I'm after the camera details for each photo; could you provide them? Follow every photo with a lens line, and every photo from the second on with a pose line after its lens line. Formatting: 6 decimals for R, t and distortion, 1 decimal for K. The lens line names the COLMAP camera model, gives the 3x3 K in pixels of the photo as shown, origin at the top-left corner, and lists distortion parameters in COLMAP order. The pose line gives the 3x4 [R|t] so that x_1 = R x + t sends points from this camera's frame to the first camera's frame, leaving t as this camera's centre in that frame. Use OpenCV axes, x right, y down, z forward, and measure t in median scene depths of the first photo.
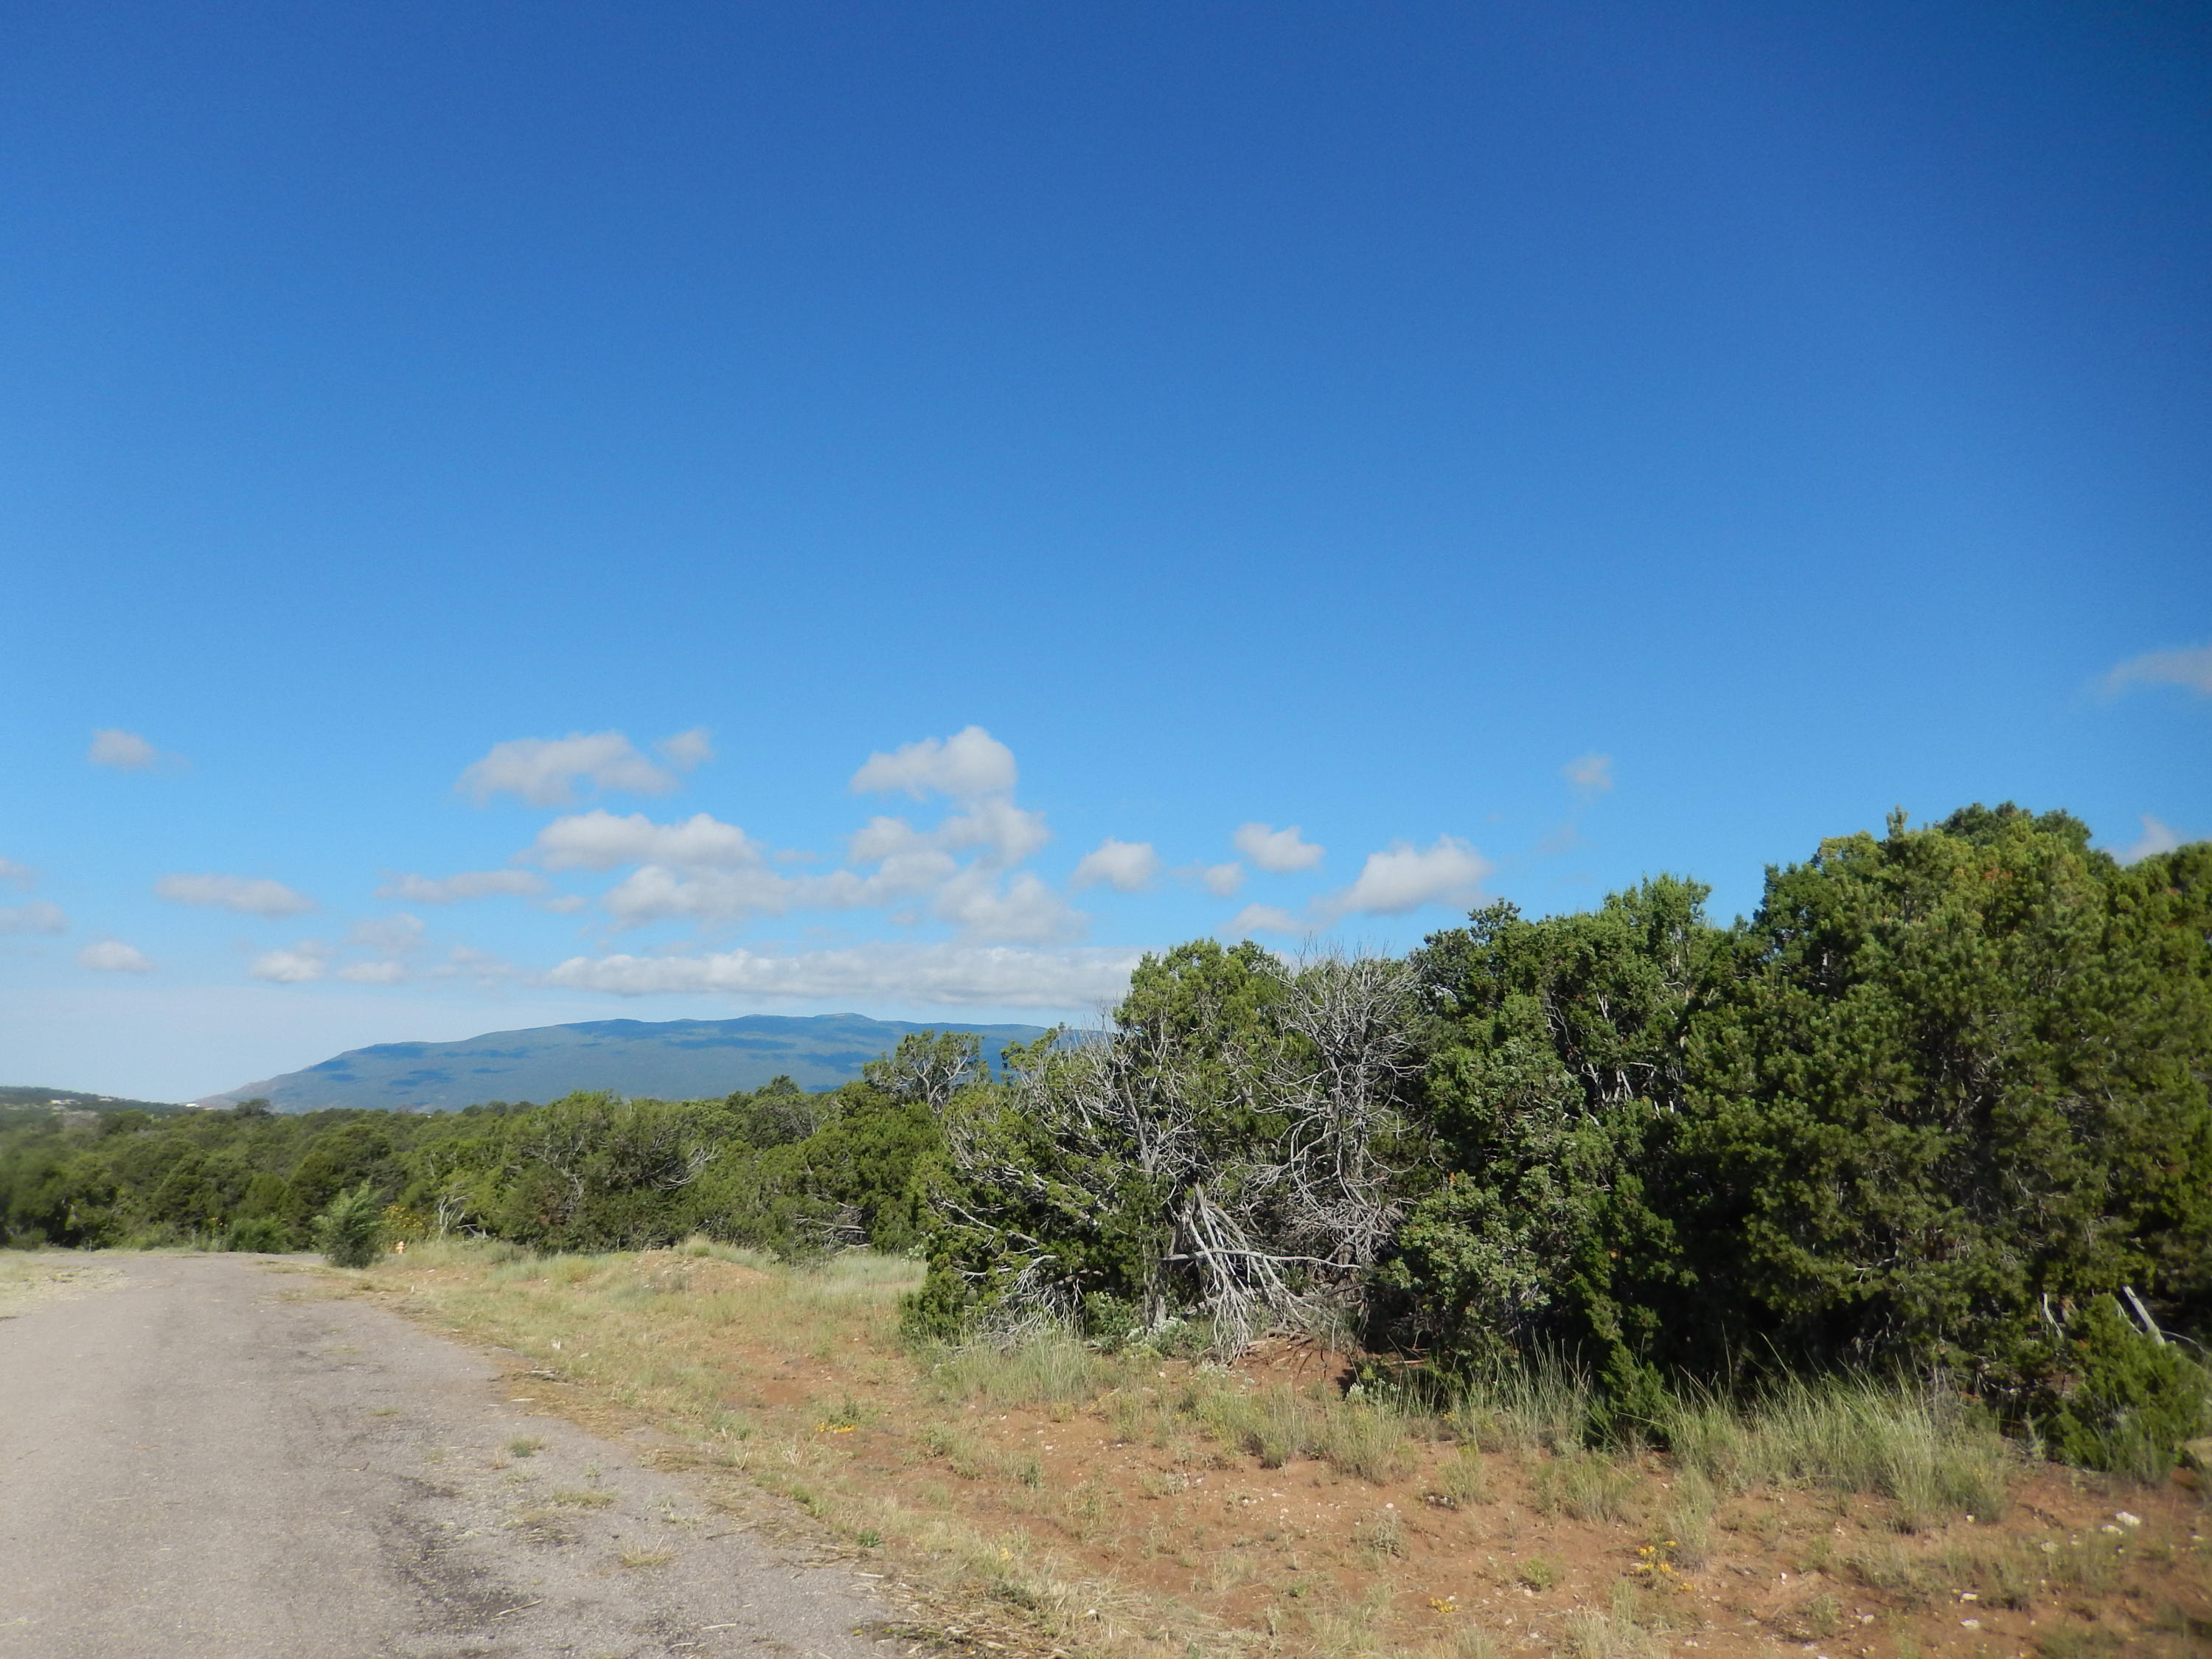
lens RADIAL K [[1696.5, 0, 1092.2], [0, 1696.5, 827.4], [0, 0, 1]] dist [0.014073, -0.008864]
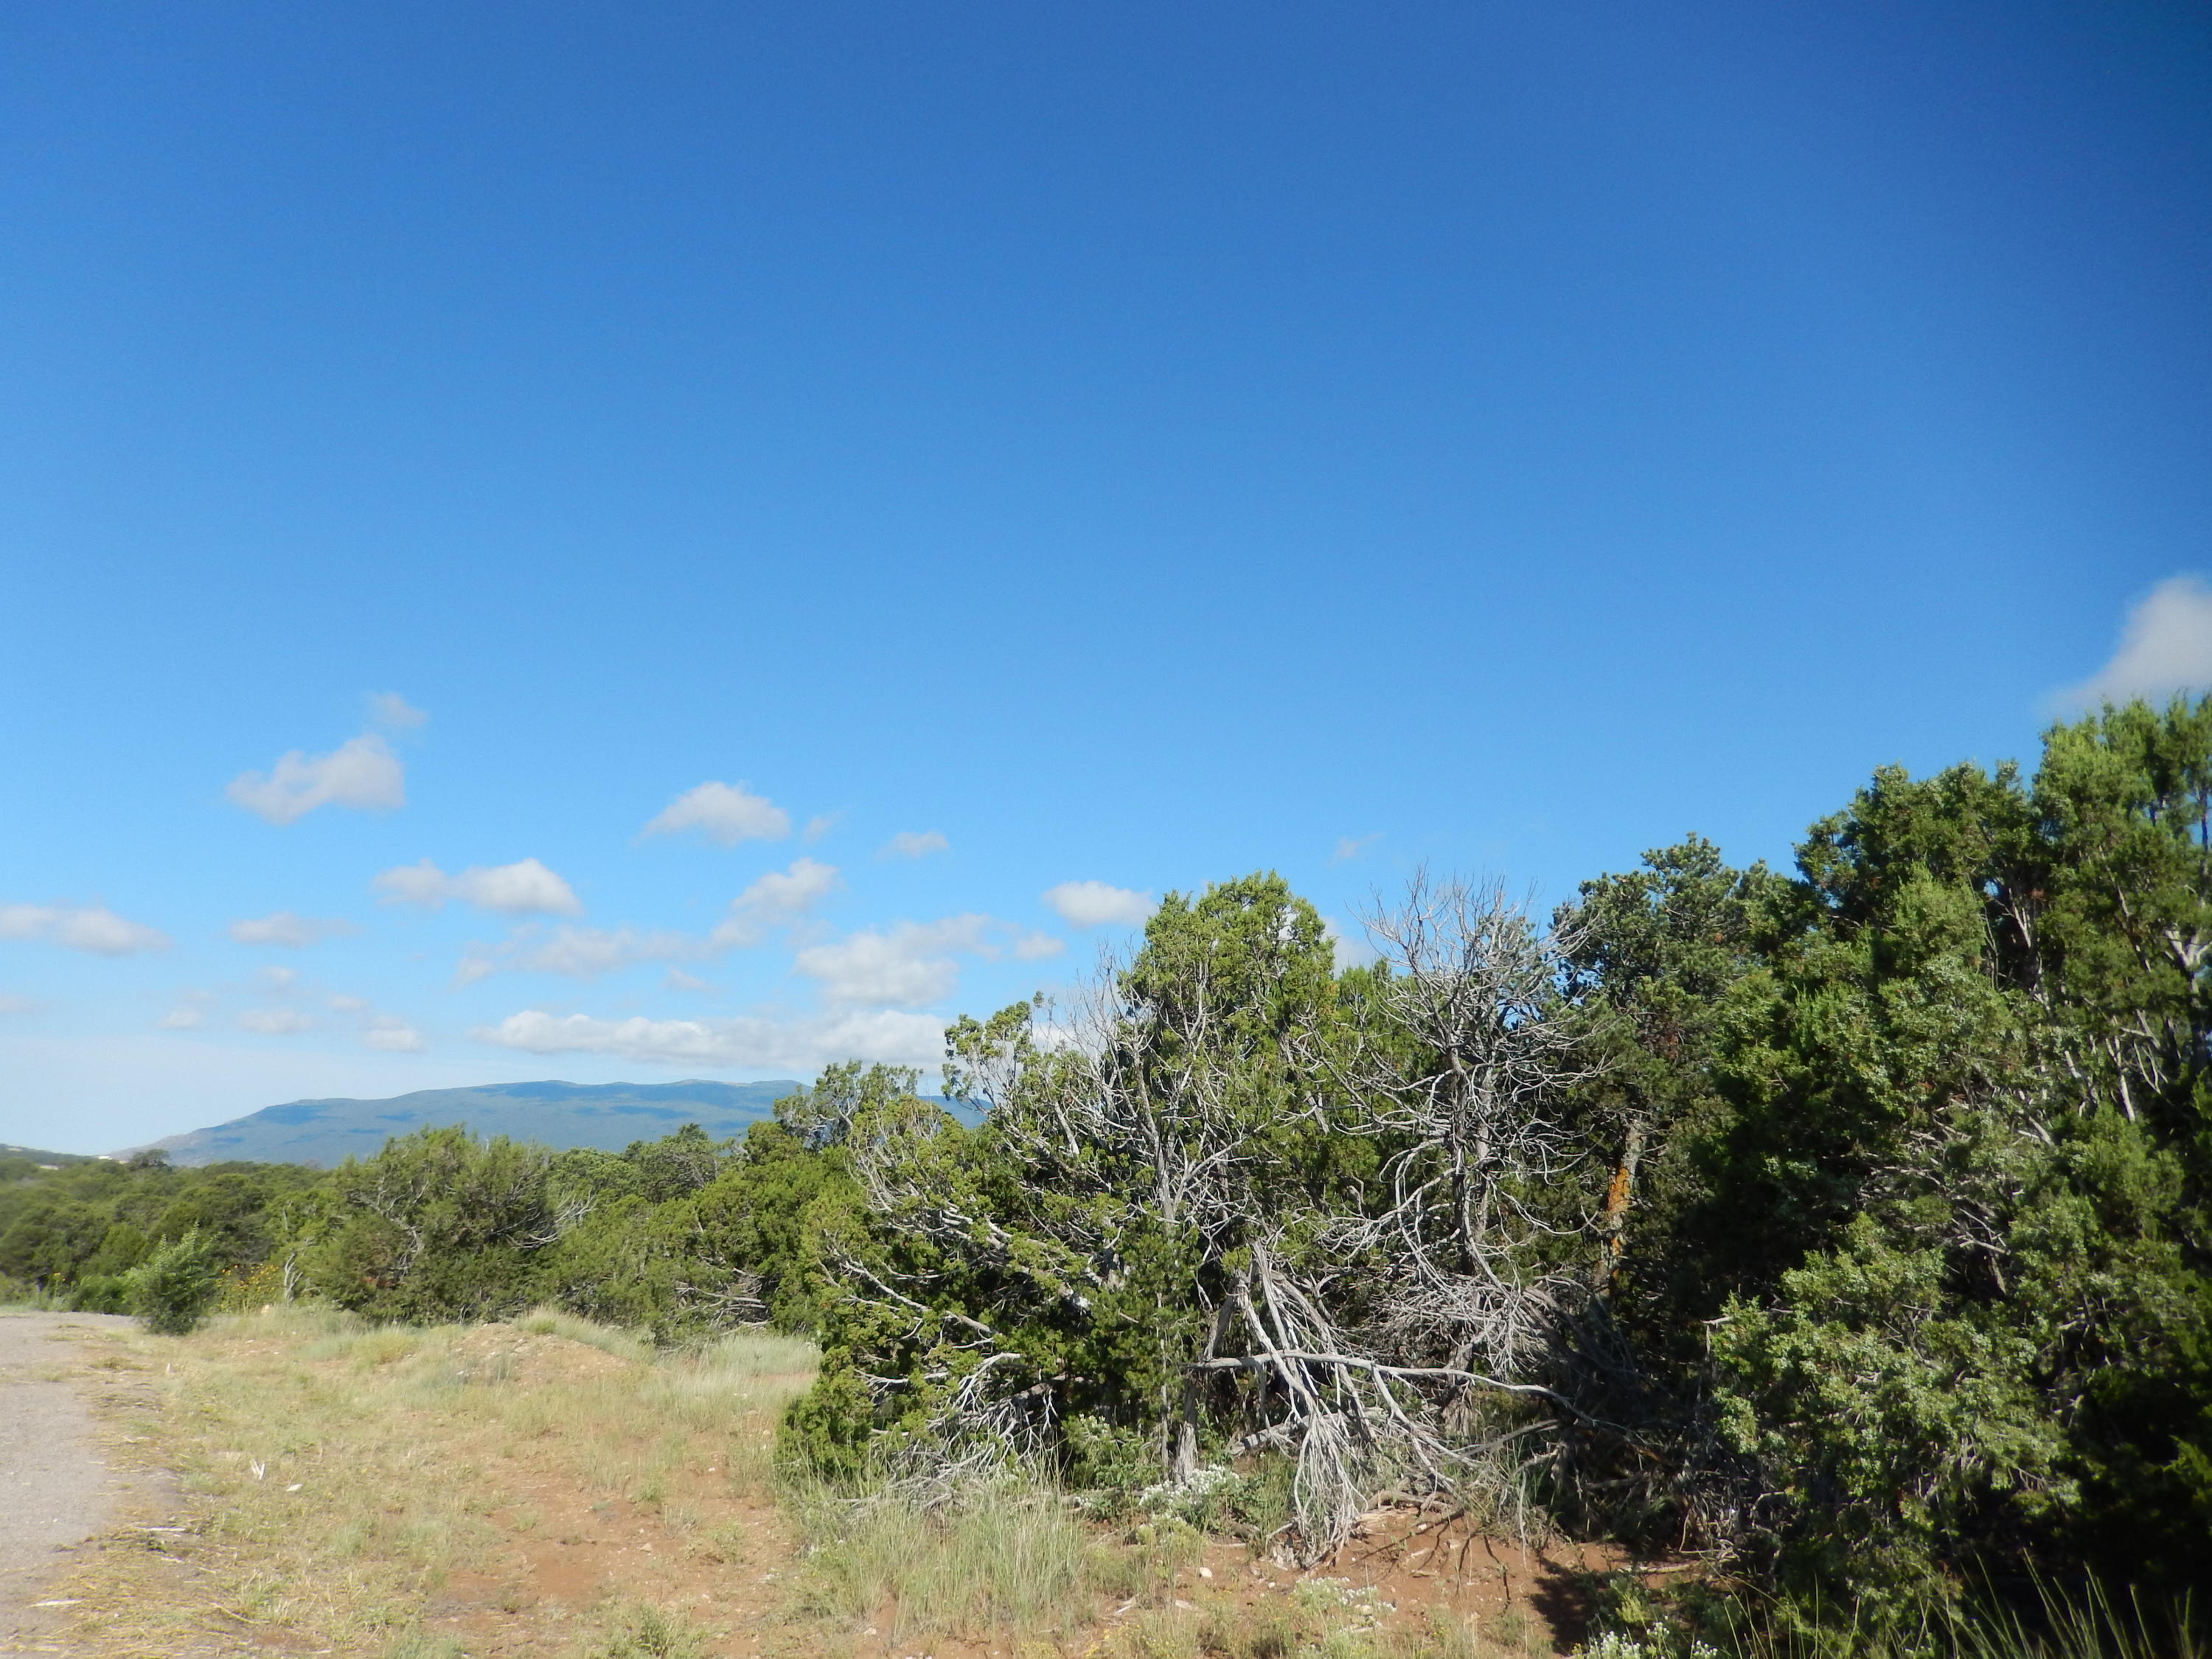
lens RADIAL K [[1696.5, 0, 1101.7], [0, 1696.5, 820.8], [0, 0, 1]] dist [0.014073, -0.008864]
pose [[0.998854, 0.033241, 0.034434, -0.011158], [-0.031573, 0.998353, -0.047906, 0.048618], [-0.035969, 0.046764, 0.998258, 0.208119]]
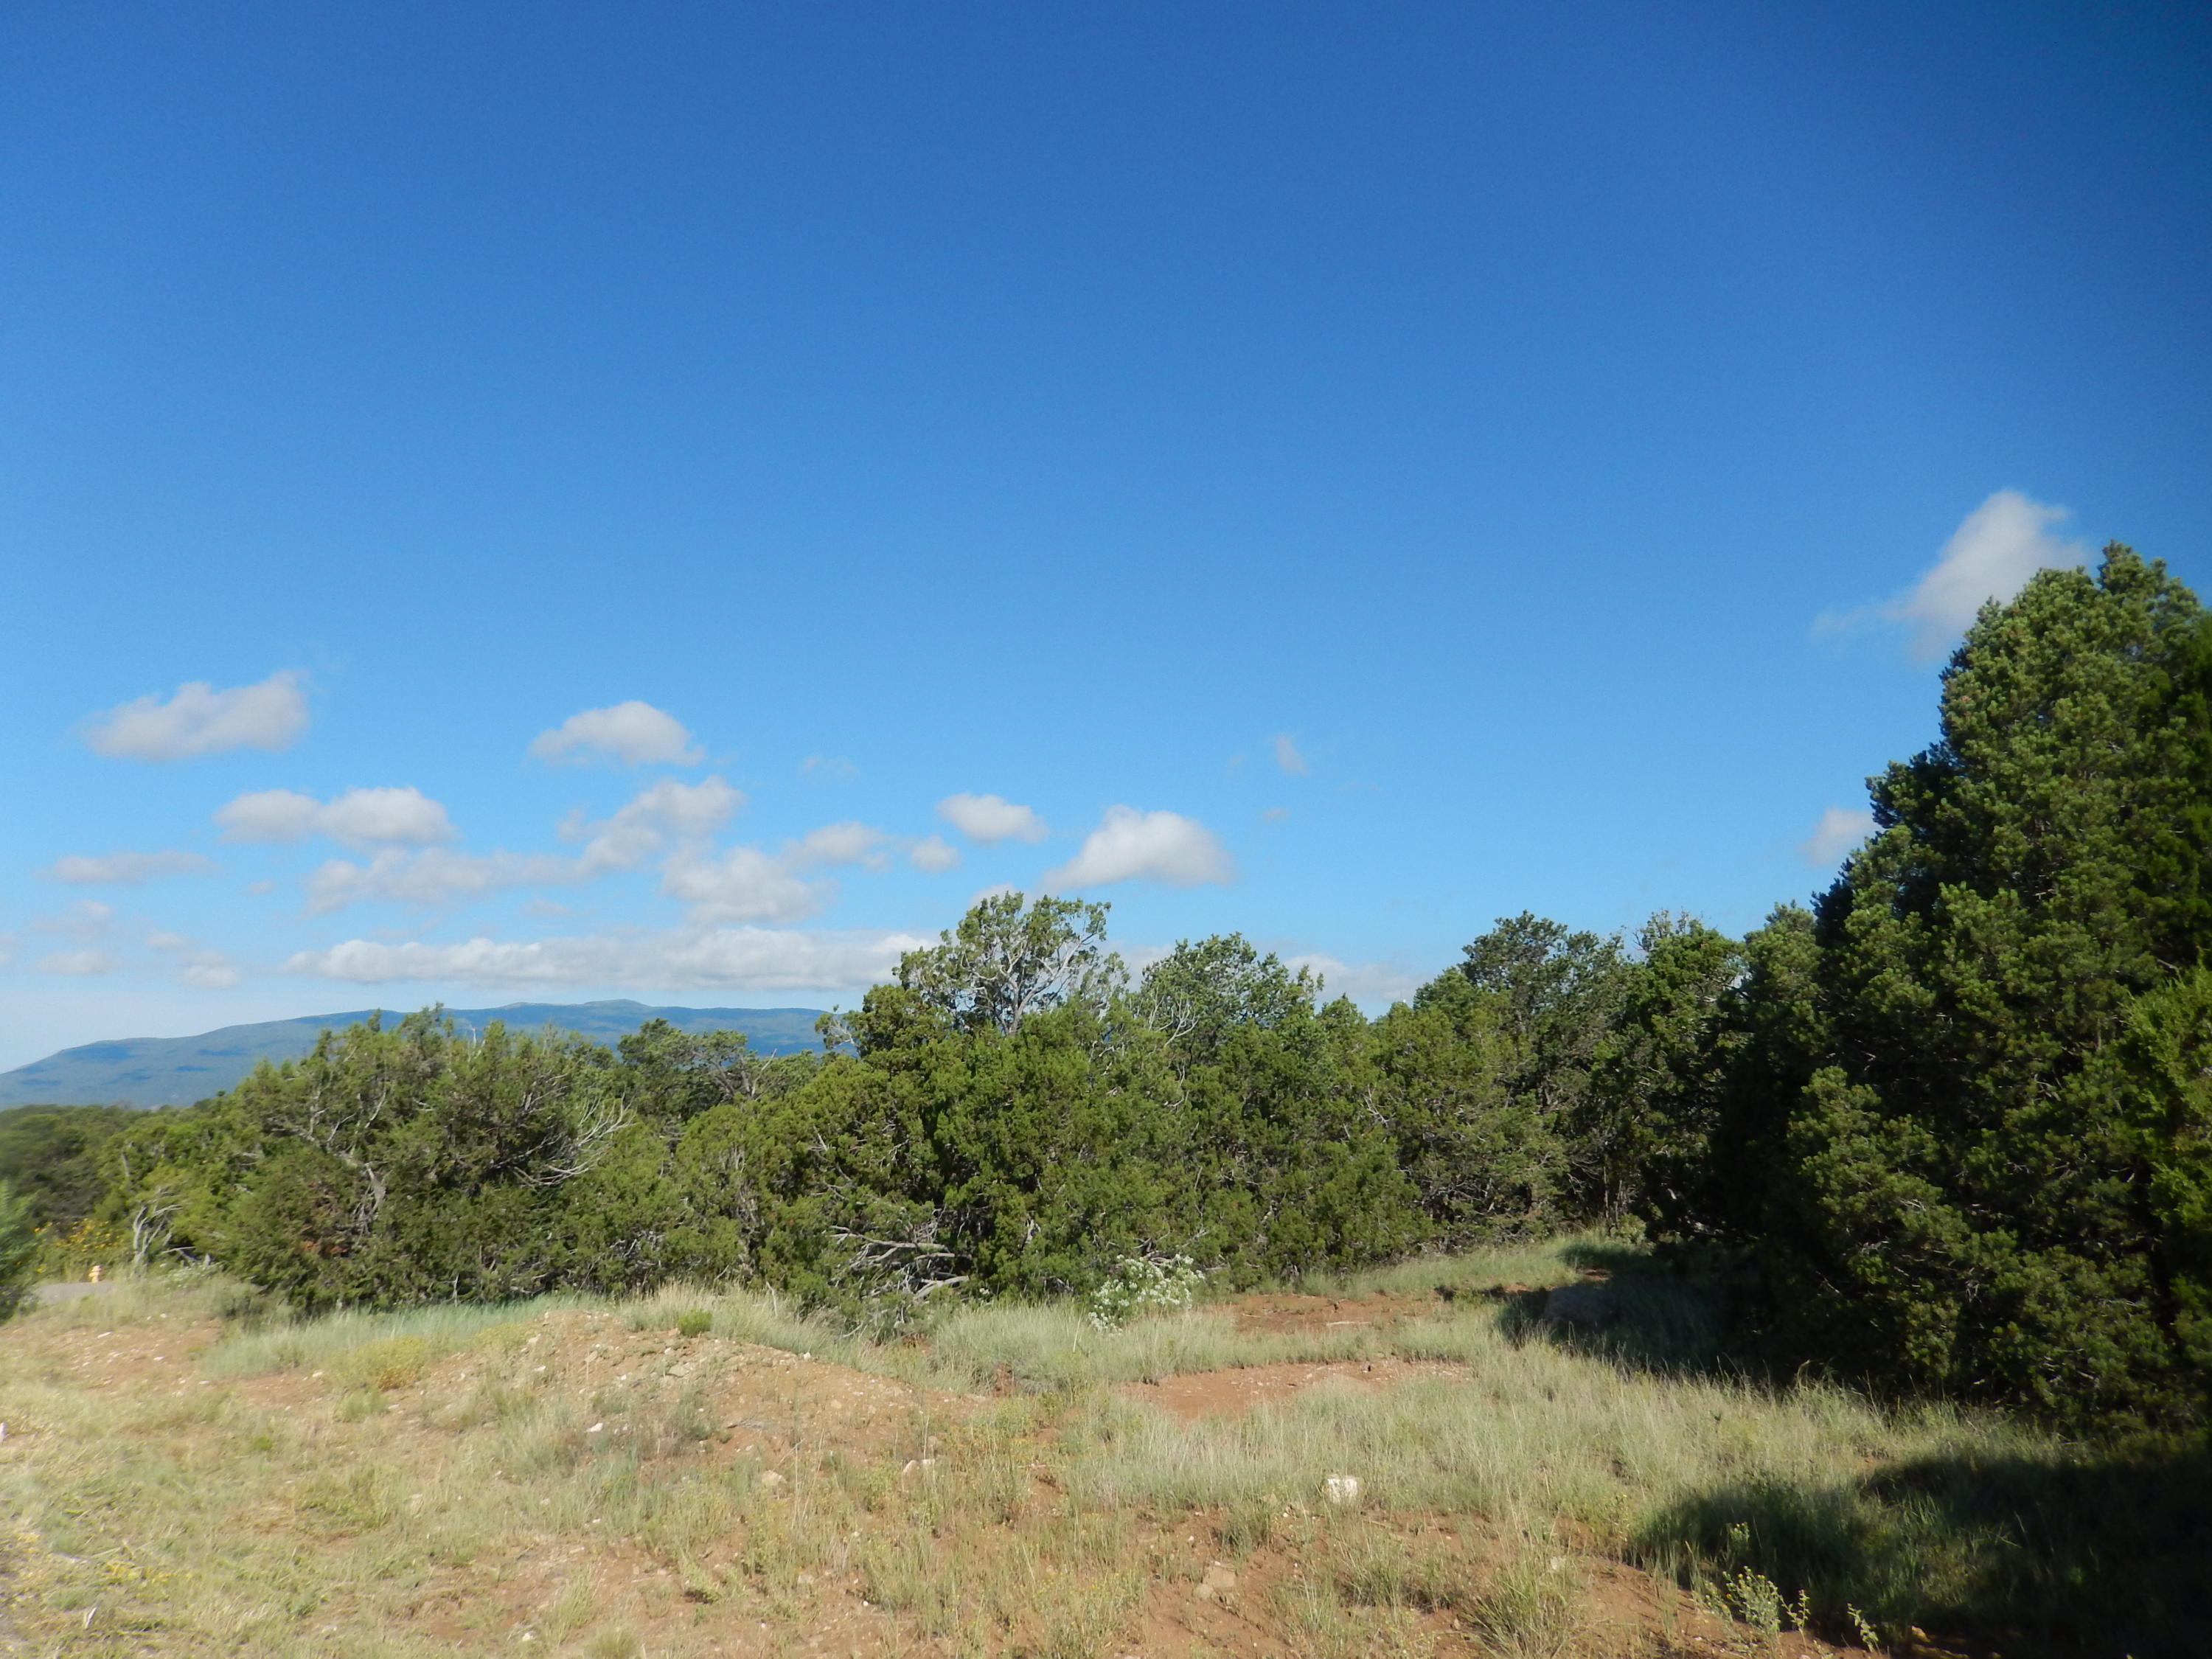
lens RADIAL K [[1696.5, 0, 1115.5], [0, 1696.5, 824.4], [0, 0, 1]] dist [0.014073, -0.008864]
pose [[0.990201, 0.000381, 0.139647, -0.184176], [-0.001658, 0.999958, 0.009034, 0.116047], [-0.139637, -0.009177, 0.990160, 0.549550]]
